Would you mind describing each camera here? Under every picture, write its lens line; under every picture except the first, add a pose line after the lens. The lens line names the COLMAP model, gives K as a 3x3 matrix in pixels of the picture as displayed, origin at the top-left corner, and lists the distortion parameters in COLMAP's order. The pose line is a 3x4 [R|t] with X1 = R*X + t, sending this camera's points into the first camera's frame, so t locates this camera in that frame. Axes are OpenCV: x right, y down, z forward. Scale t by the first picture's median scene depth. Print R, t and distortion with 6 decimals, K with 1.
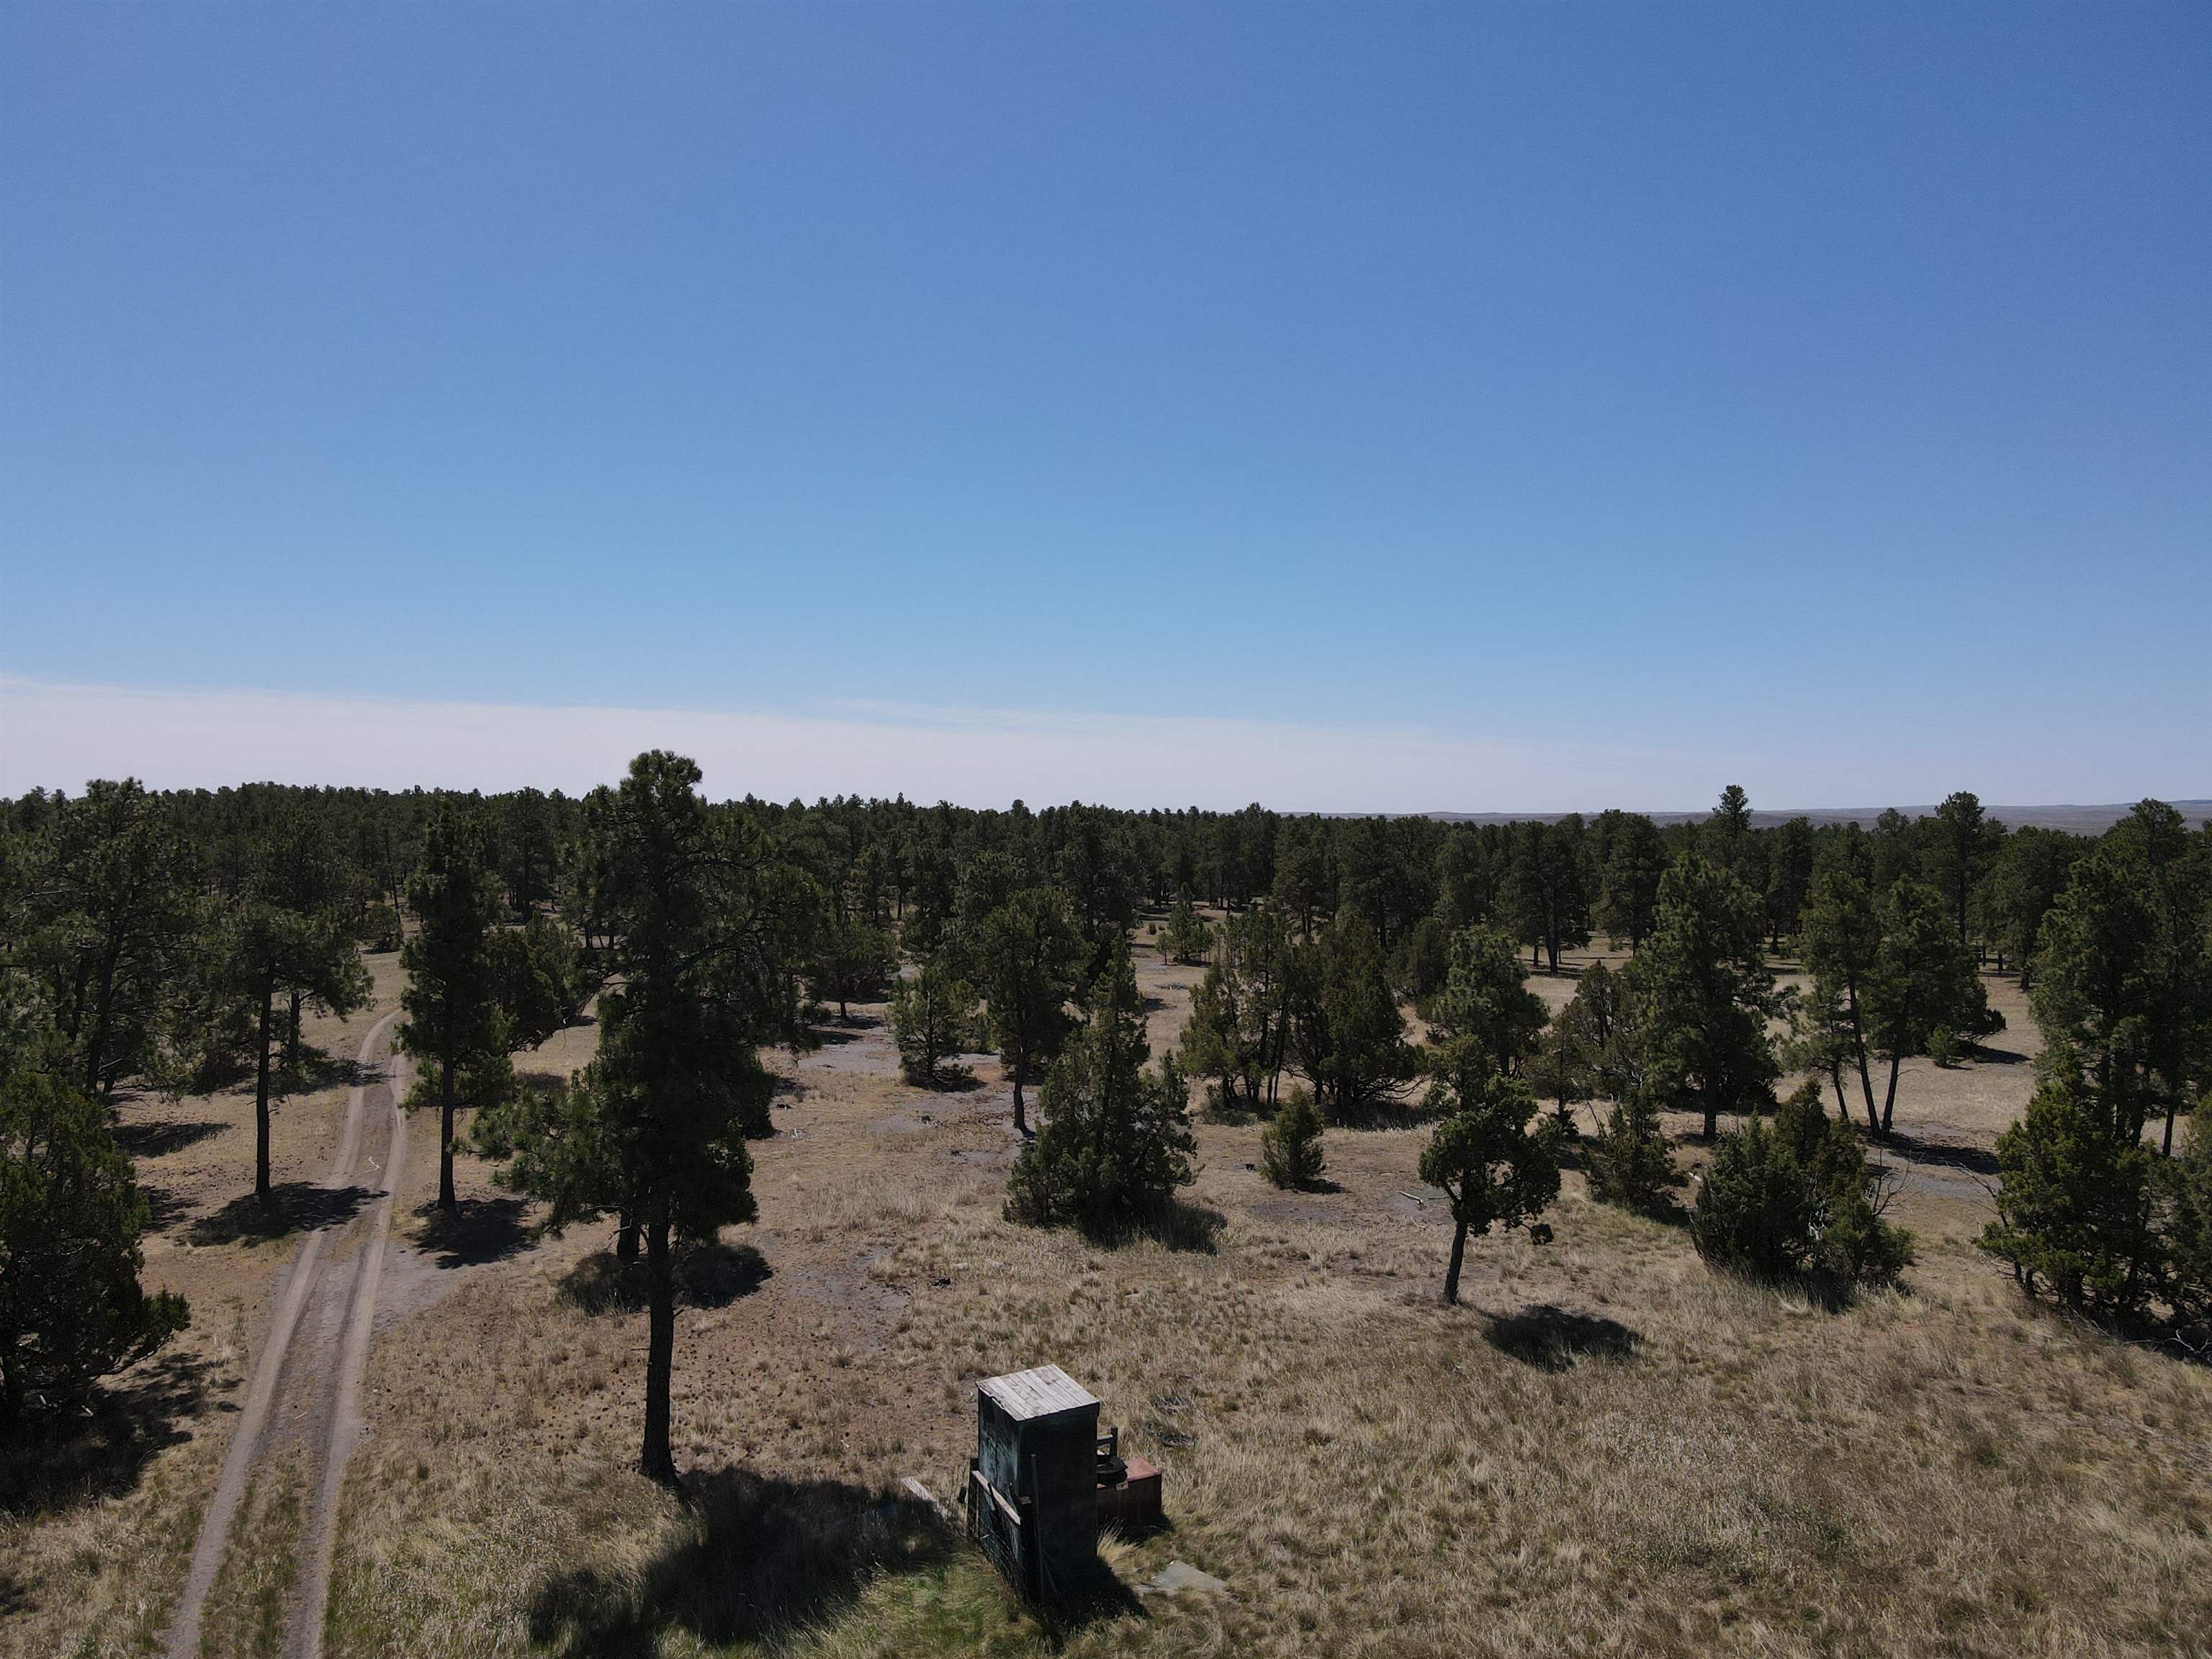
lens RADIAL K [[1598.5, 0, 1100.2], [0, 1598.5, 840.8], [0, 0, 1]] dist [0.003915, 0.009275]
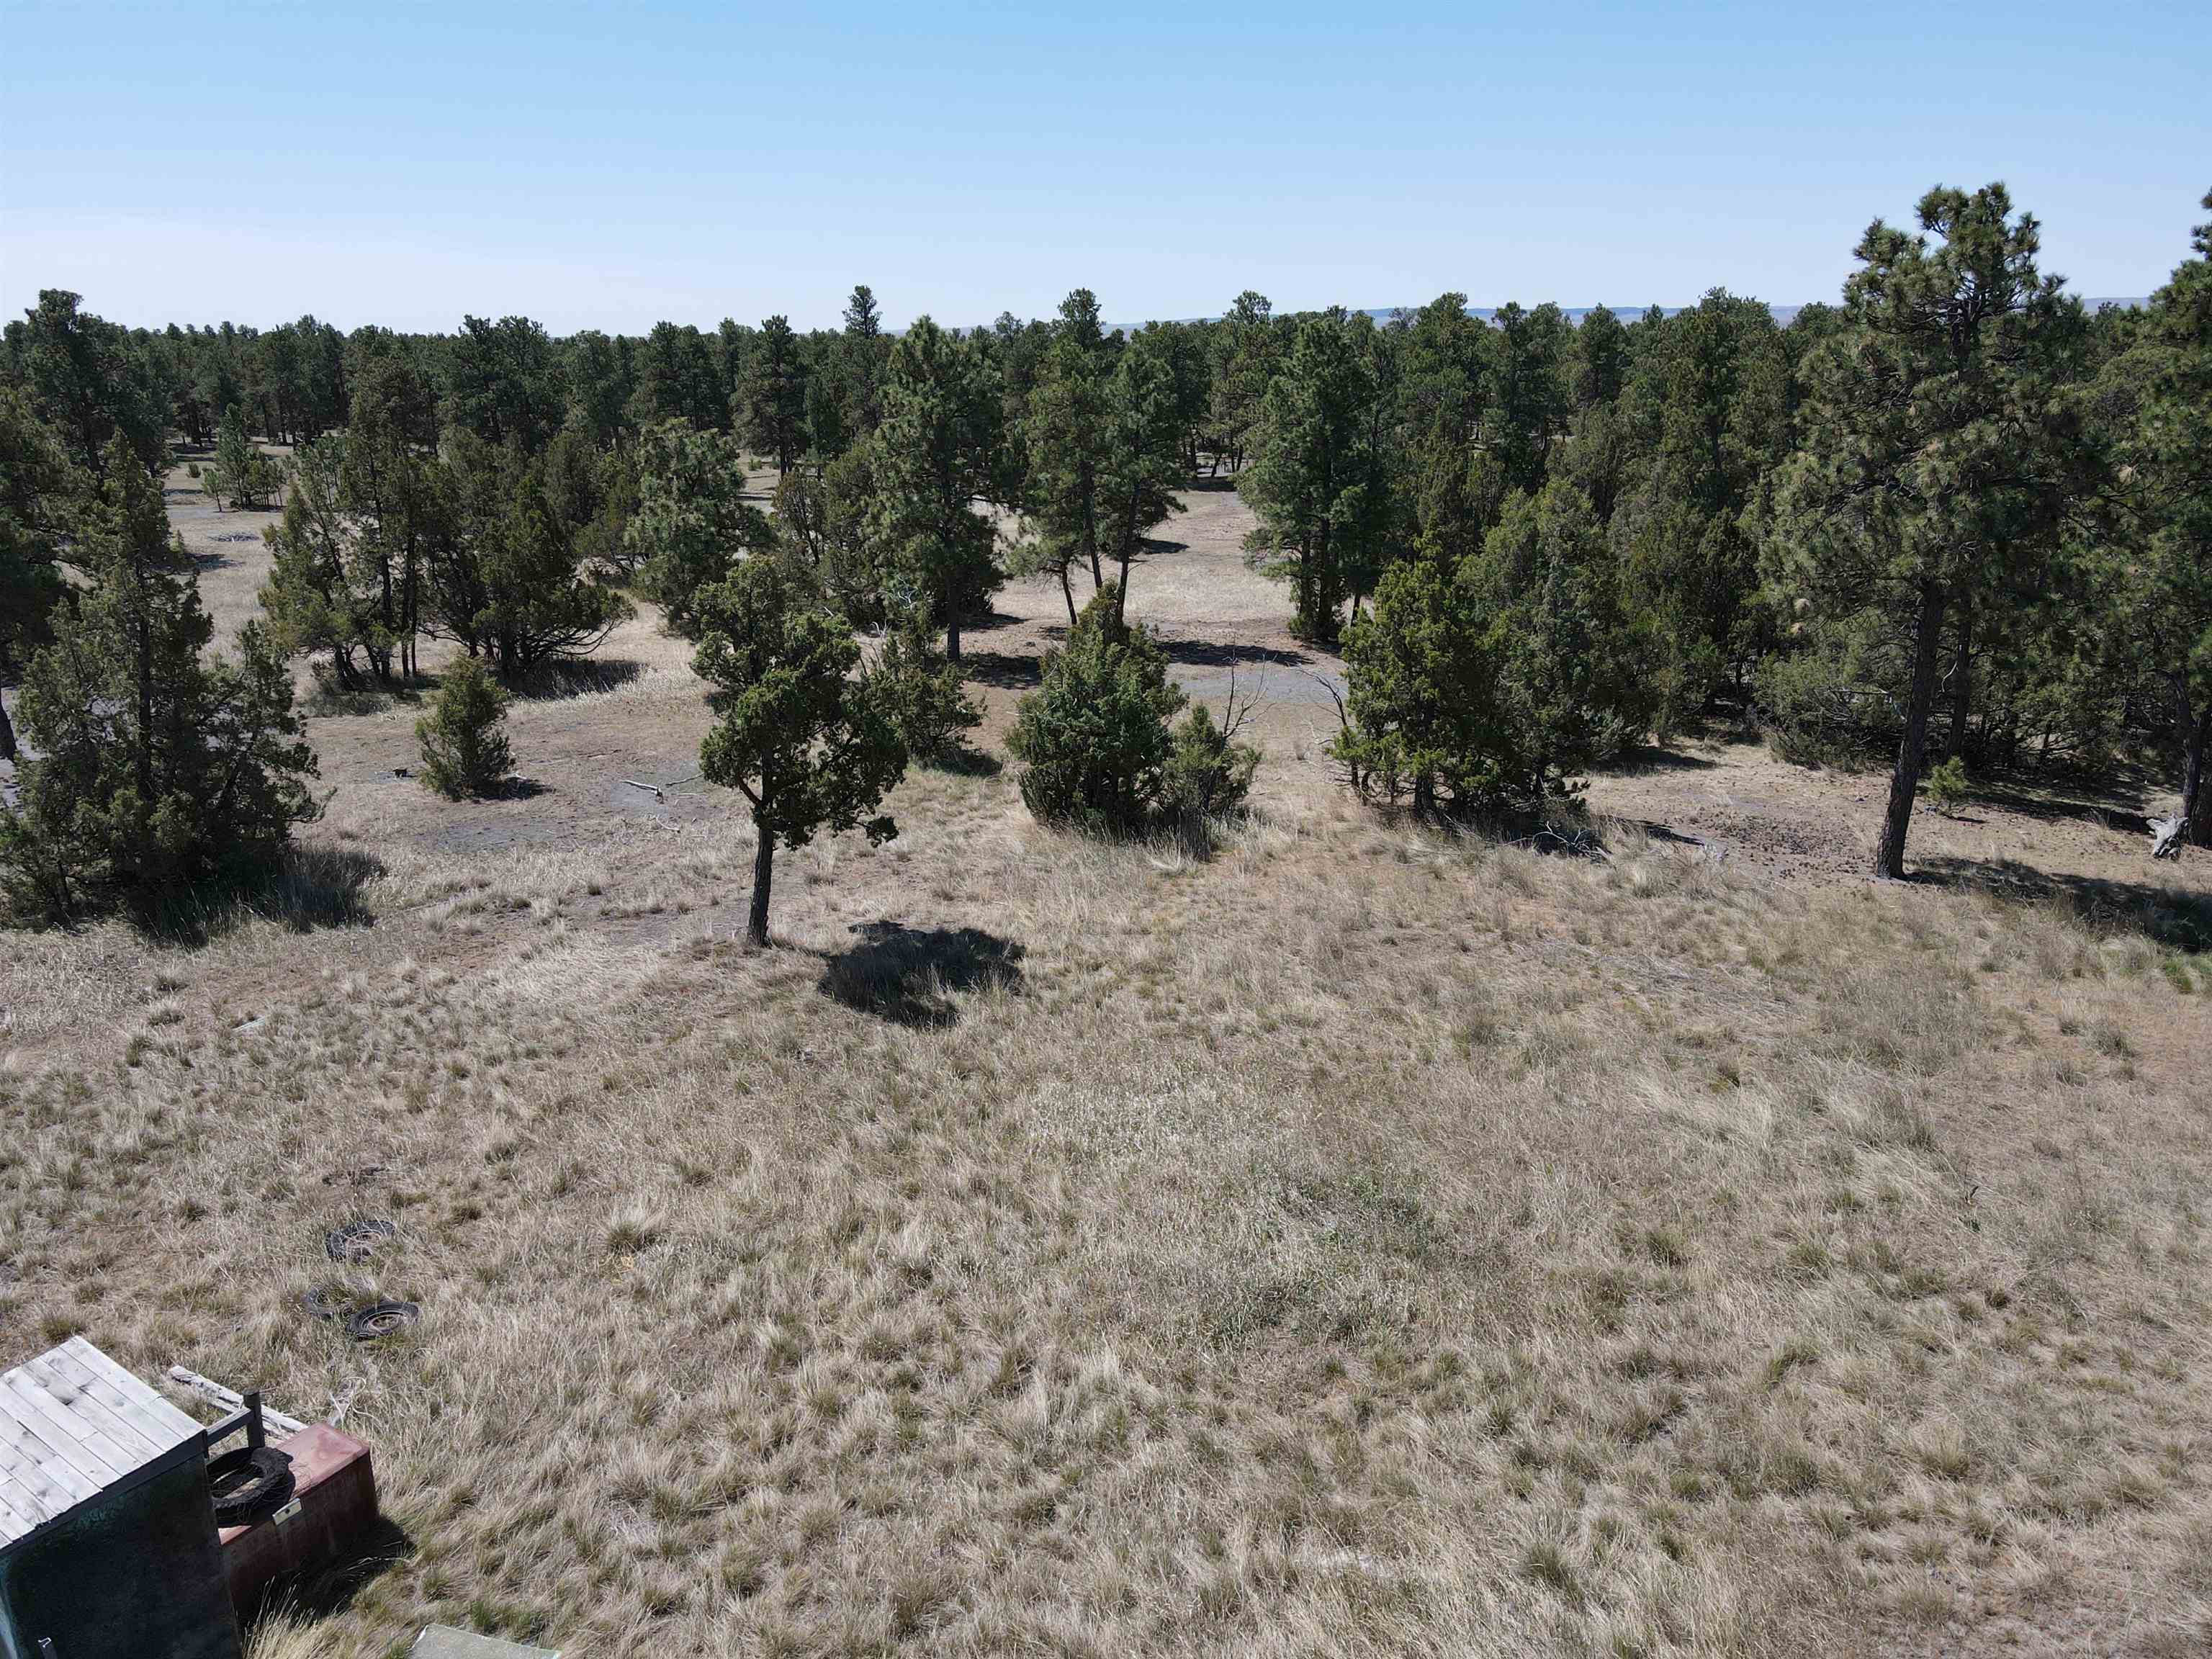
lens RADIAL K [[1620.5, 0, 1099.9], [0, 1620.5, 835.4], [0, 0, 1]] dist [0.013507, 0.010595]
pose [[0.862257, -0.159510, 0.480698, 0.013378], [0.018614, 0.958450, 0.284653, 0.041560], [-0.506129, -0.236496, 0.829399, 0.323755]]
